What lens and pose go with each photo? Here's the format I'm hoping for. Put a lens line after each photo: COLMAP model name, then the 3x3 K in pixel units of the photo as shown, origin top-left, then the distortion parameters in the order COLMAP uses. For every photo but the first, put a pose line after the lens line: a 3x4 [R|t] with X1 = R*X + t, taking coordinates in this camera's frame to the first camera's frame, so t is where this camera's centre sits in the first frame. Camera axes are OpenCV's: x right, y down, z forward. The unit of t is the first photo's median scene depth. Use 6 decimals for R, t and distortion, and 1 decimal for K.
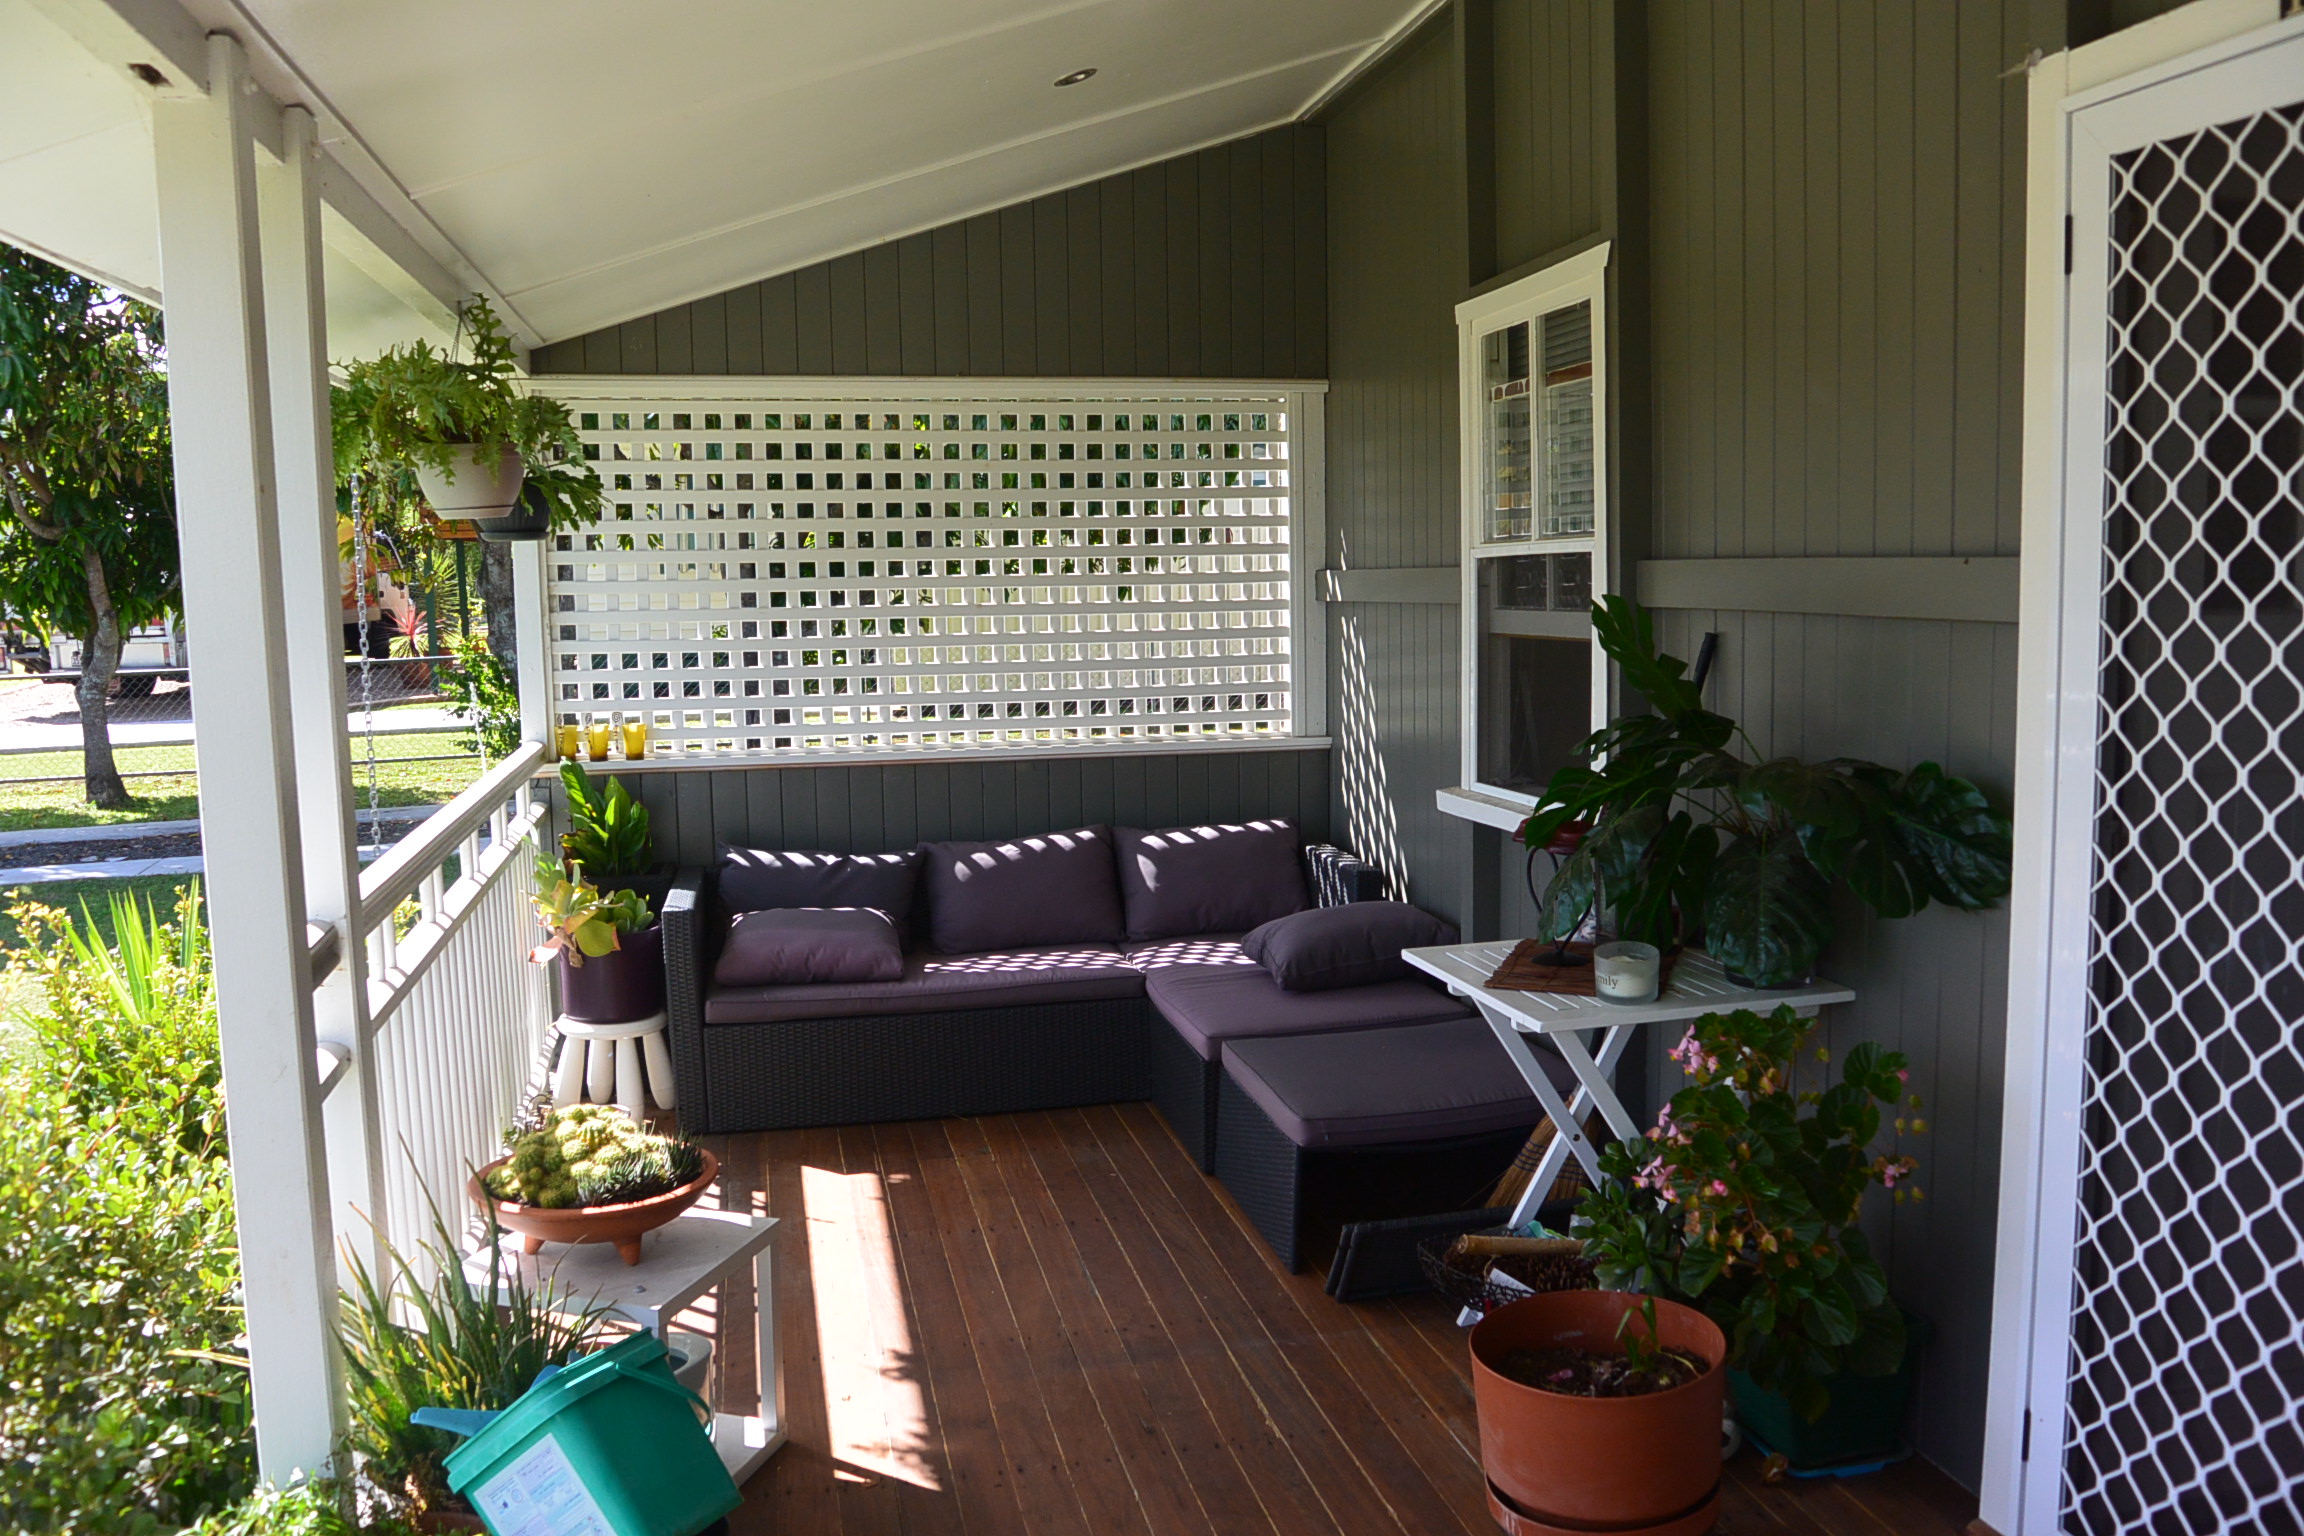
lens RADIAL K [[1789.8, 0, 1160.9], [0, 1789.8, 728.8], [0, 0, 1]] dist [-0.092687, 0.041874]
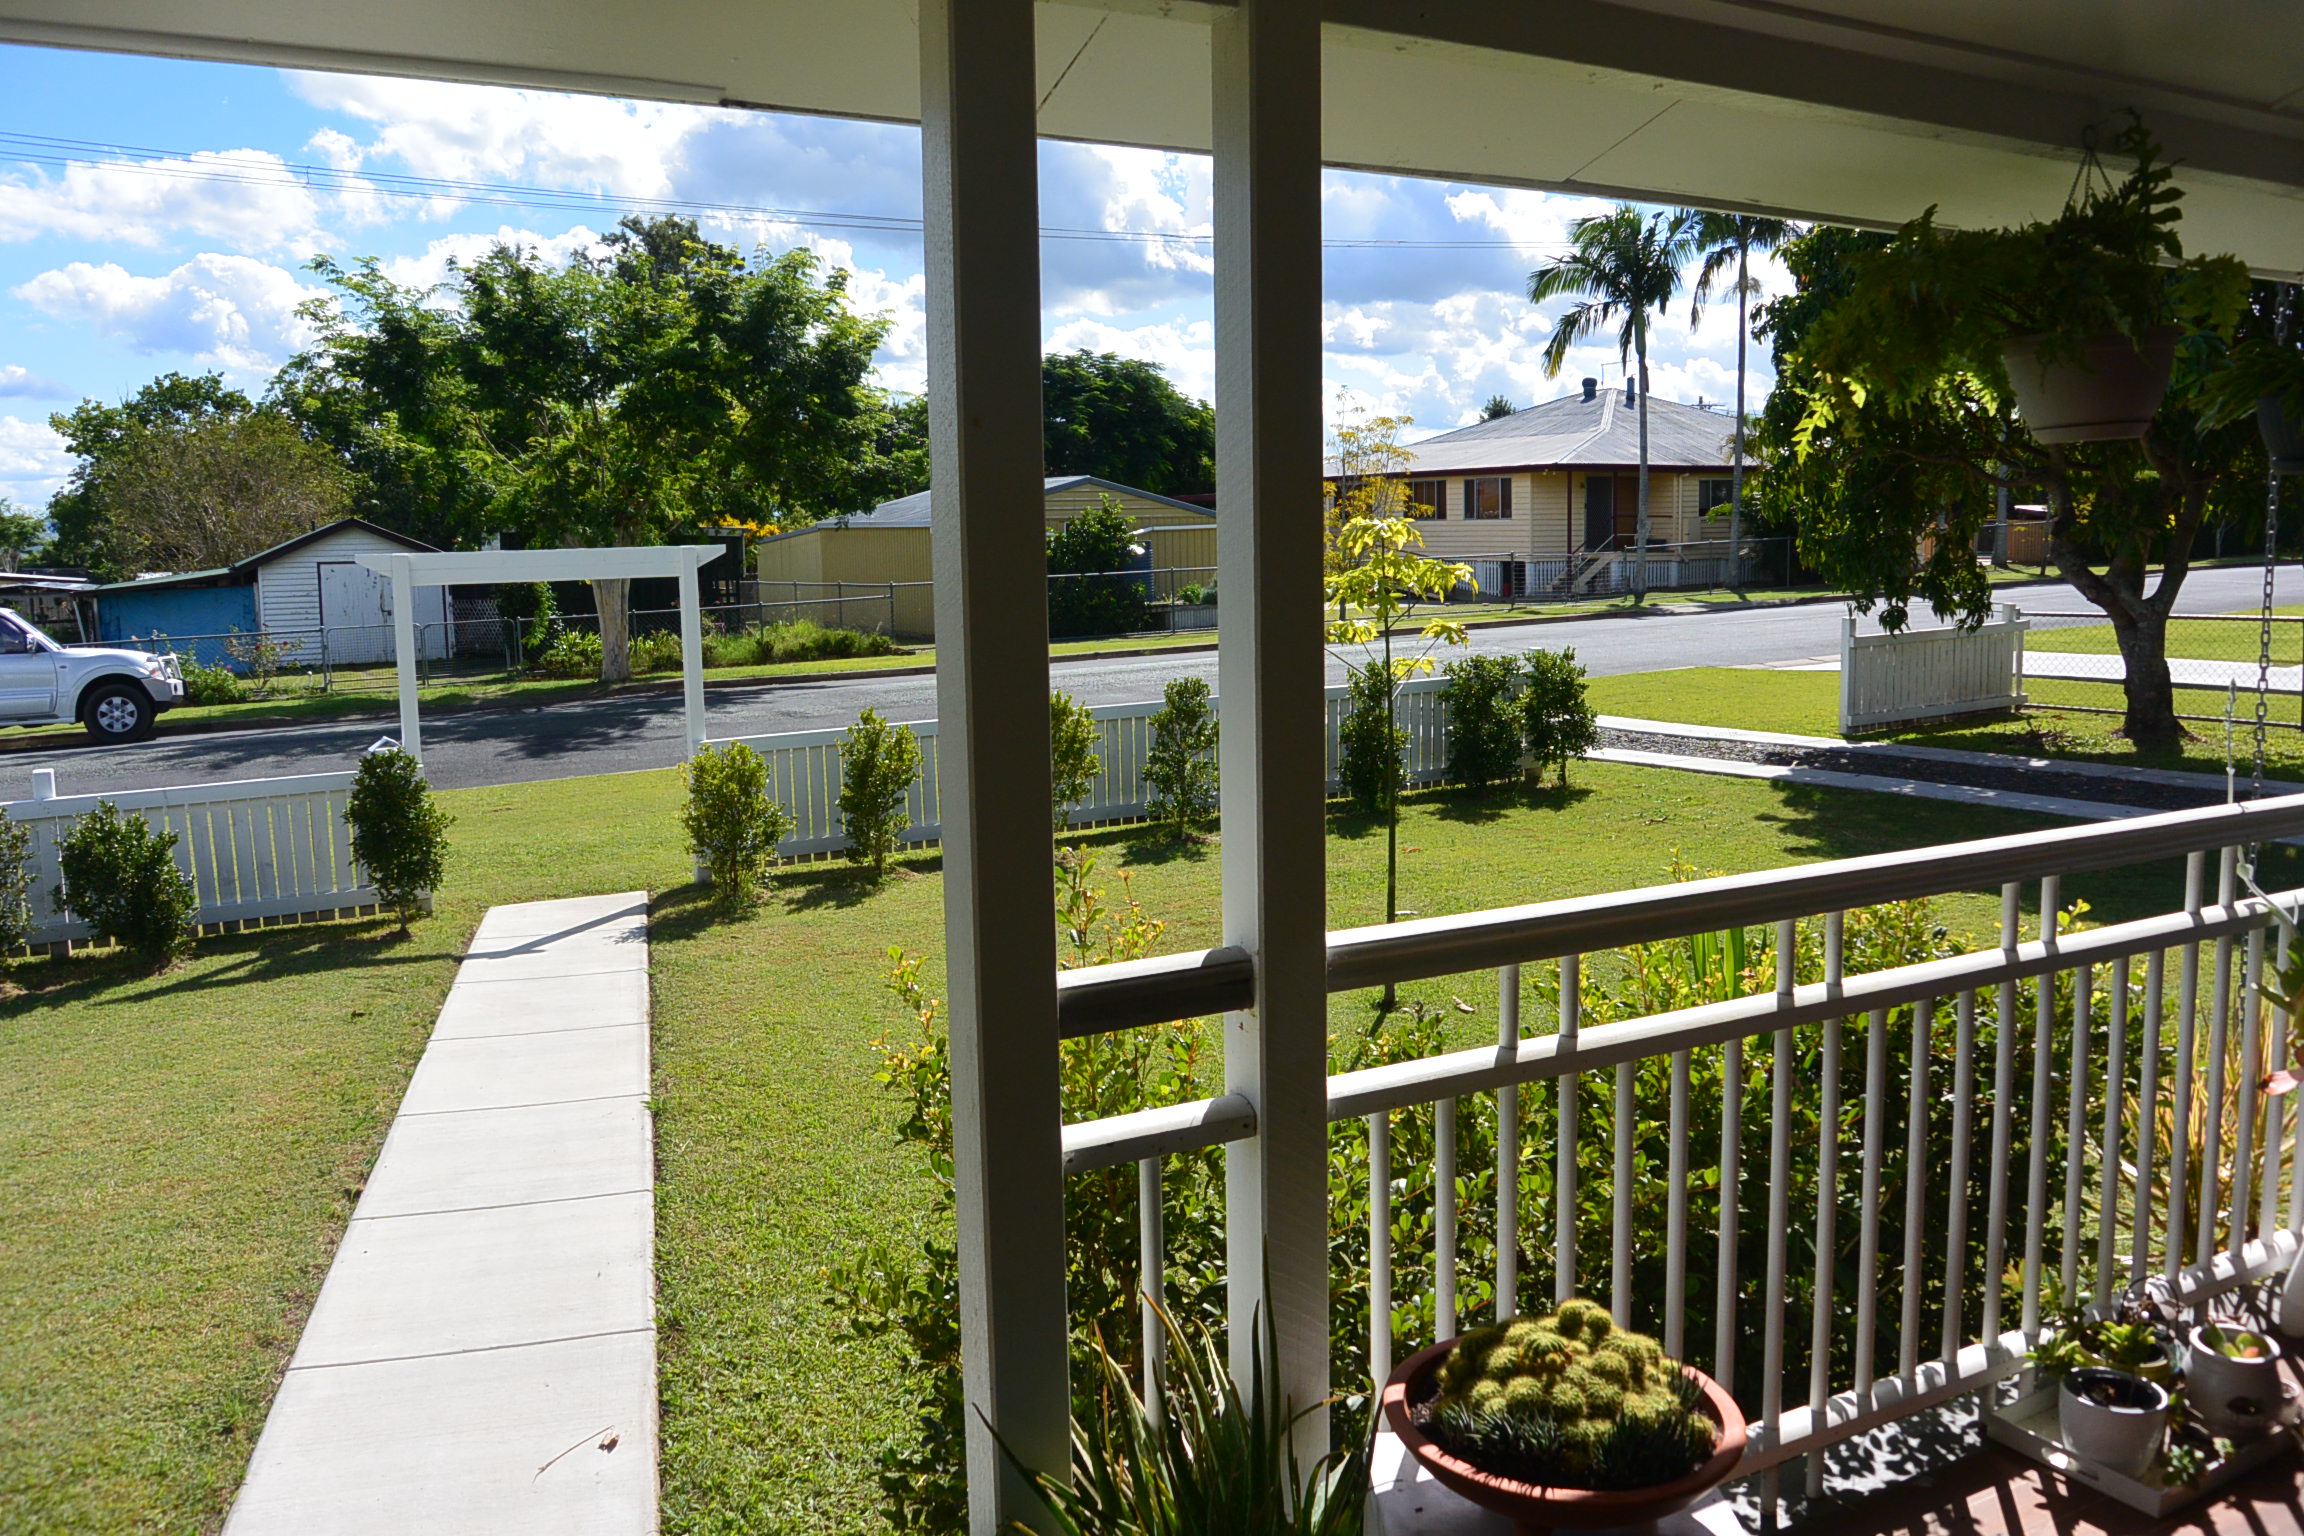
lens RADIAL K [[1789.8, 0, 1160.9], [0, 1789.8, 728.8], [0, 0, 1]] dist [-0.092687, 0.041874]
pose [[0.263510, 0.120622, -0.957086, 0.138453], [-0.083953, 0.991255, 0.101814, -0.034493], [0.960997, 0.053522, 0.271332, 0.351878]]
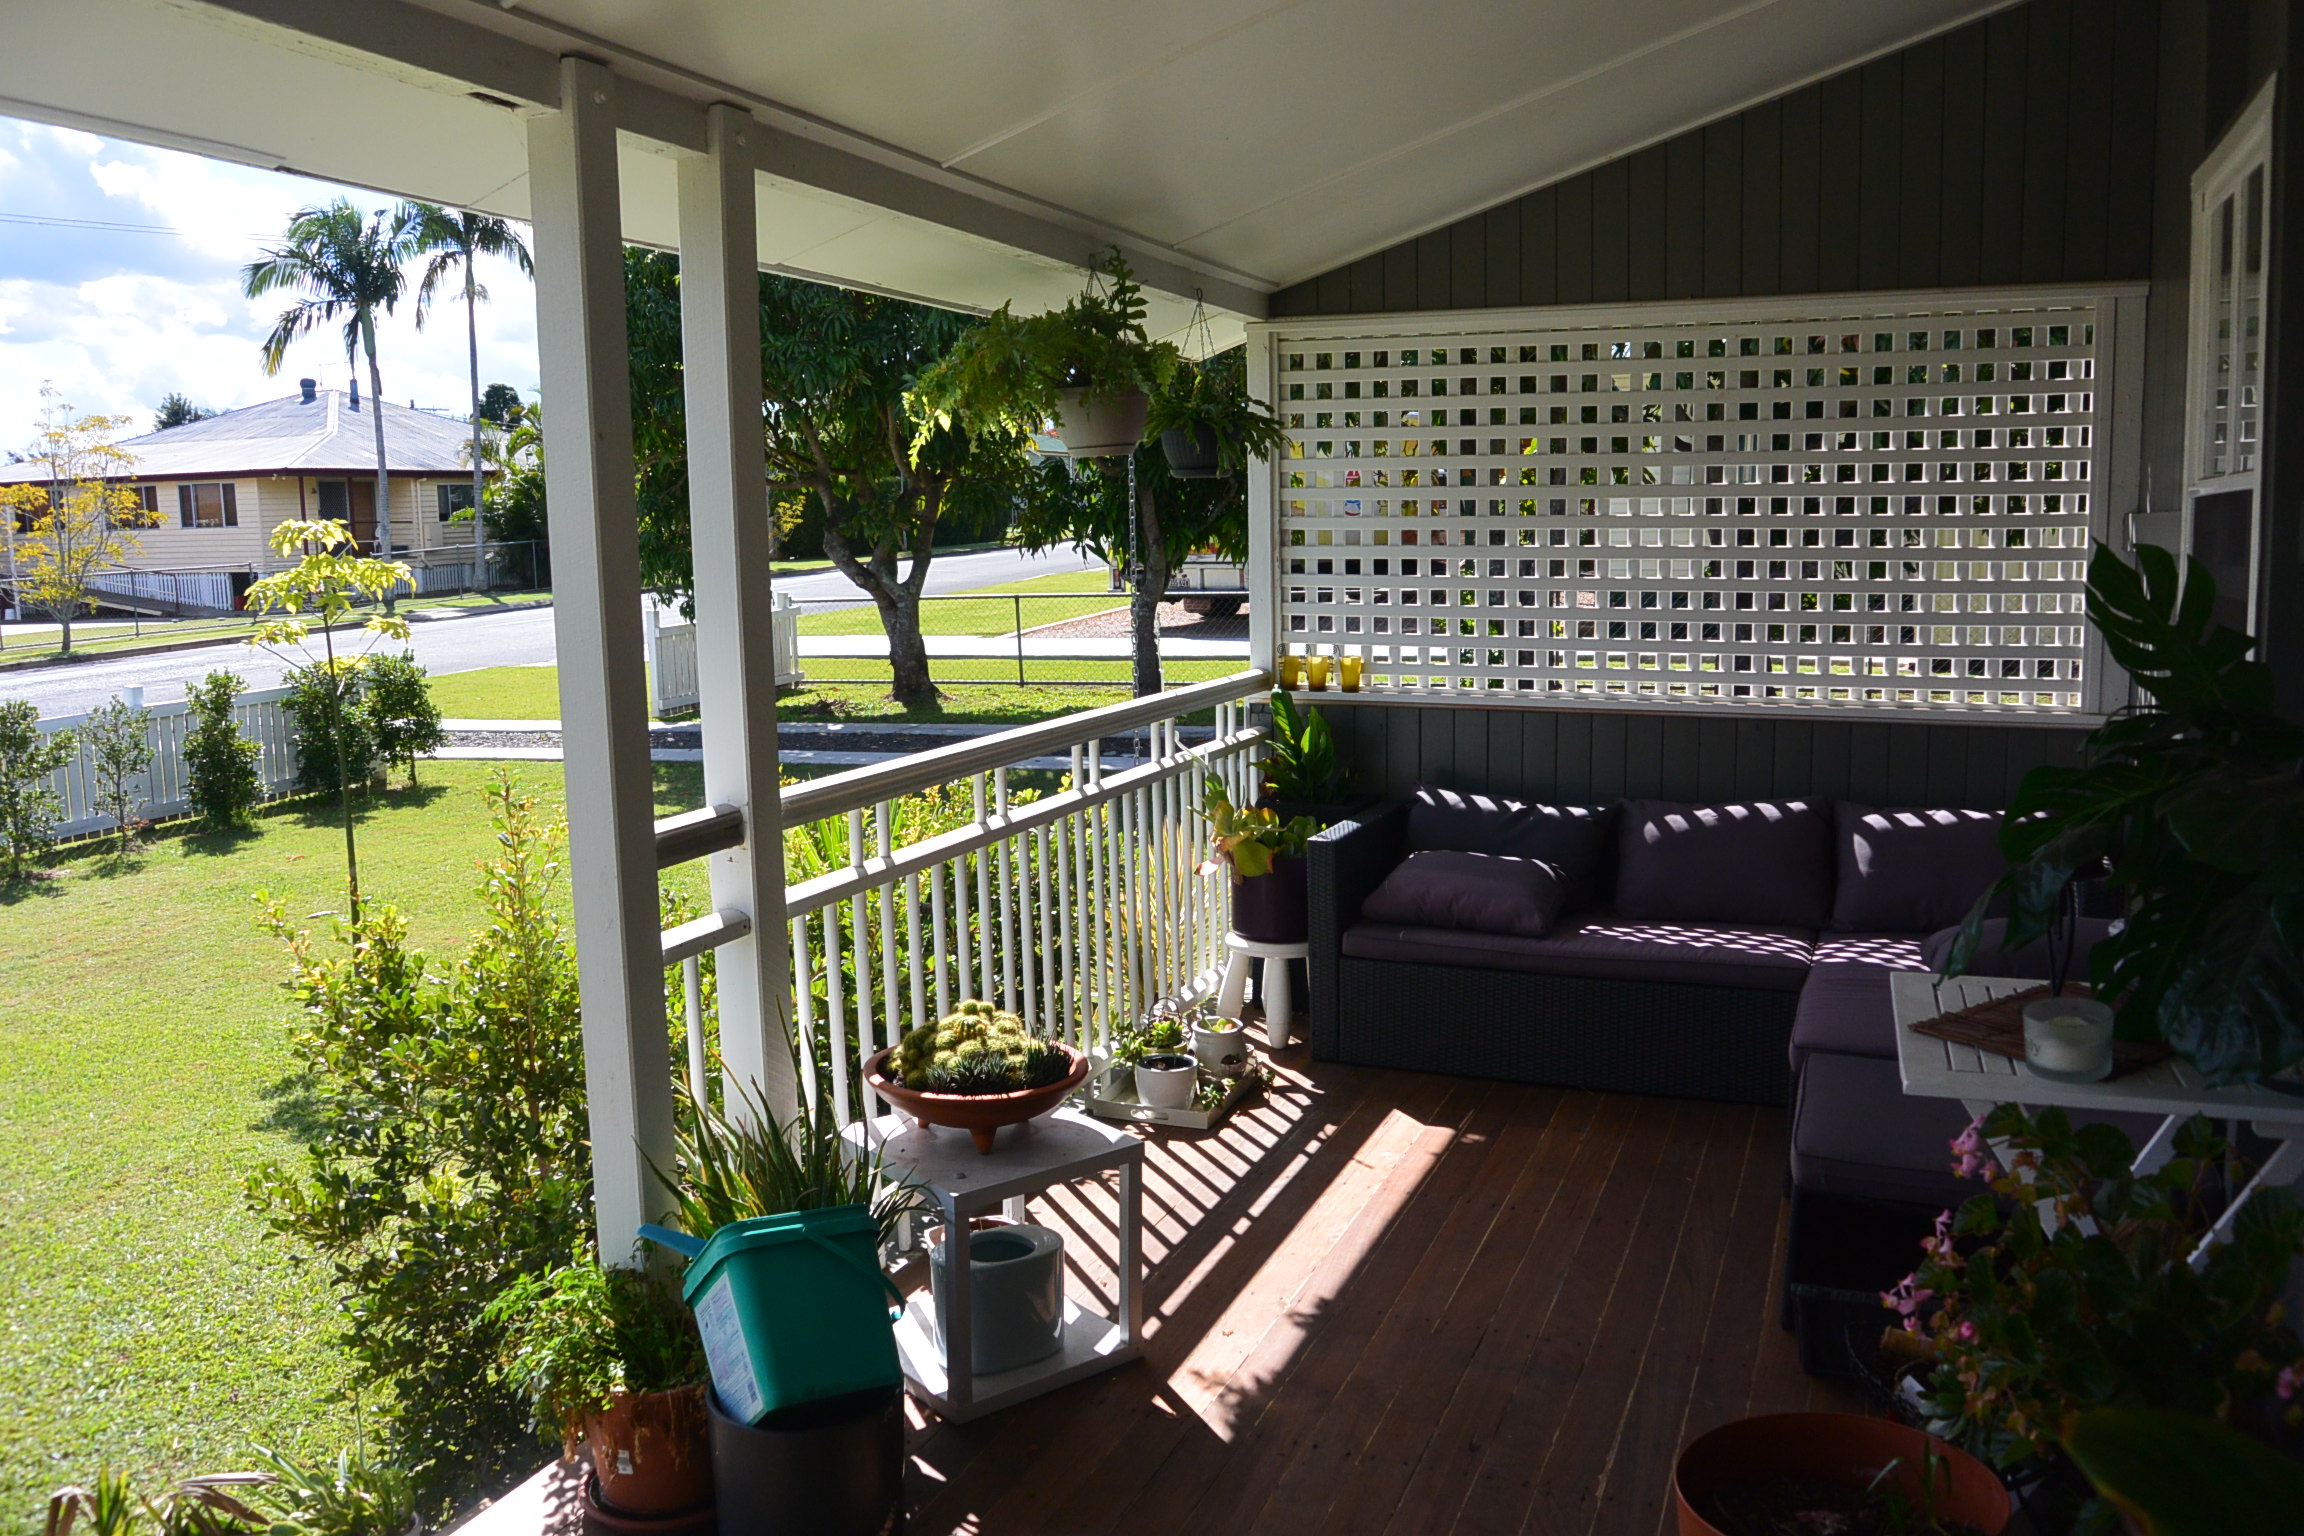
lens RADIAL K [[1789.8, 0, 1160.9], [0, 1789.8, 728.8], [0, 0, 1]] dist [-0.092687, 0.041874]
pose [[0.820957, 0.071688, -0.566472, 0.201913], [-0.052653, 0.997365, 0.049910, -0.007138], [0.568557, -0.011148, 0.822568, 0.091412]]
